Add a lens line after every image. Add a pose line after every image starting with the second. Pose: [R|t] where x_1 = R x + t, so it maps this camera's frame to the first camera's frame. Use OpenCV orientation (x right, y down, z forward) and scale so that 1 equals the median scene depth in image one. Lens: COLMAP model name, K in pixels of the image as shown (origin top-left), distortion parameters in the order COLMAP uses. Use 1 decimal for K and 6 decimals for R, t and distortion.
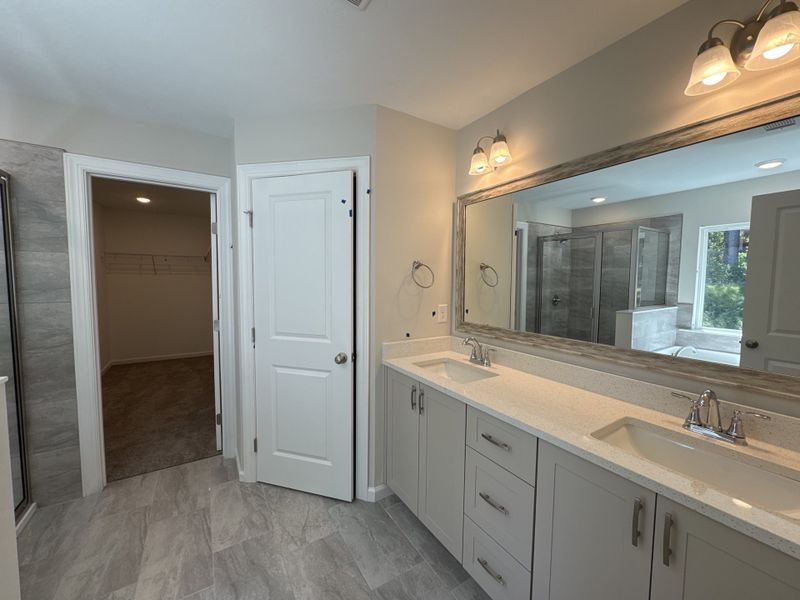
lens RADIAL K [[321.4, 0, 400.8], [0, 321.4, 297.6], [0, 0, 1]] dist [-0.000395, 0.000481]
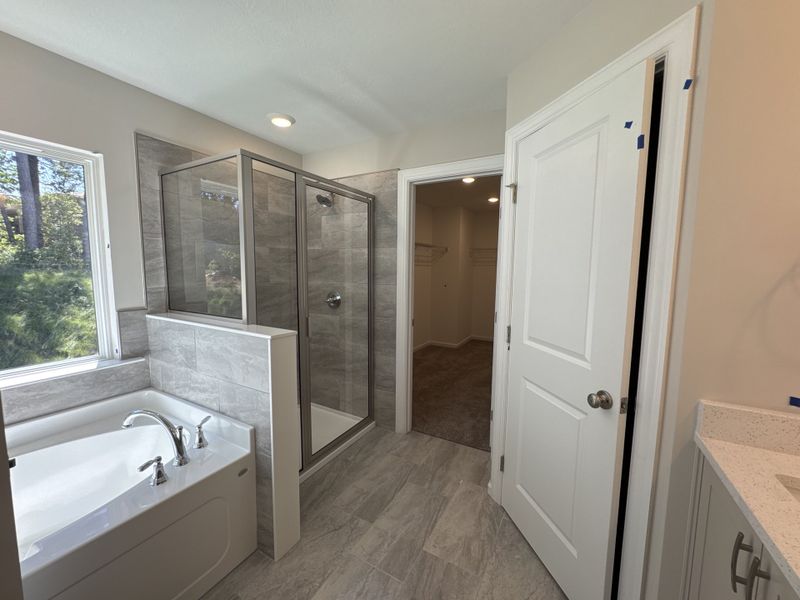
lens RADIAL K [[321.4, 0, 399.5], [0, 321.4, 298.5], [0, 0, 1]] dist [-0.000395, 0.000481]
pose [[0.469666, 0.080046, -0.879208, 0.144911], [-0.058331, 0.996519, 0.059567, -0.009954], [0.880915, 0.023309, 0.472701, 0.385298]]
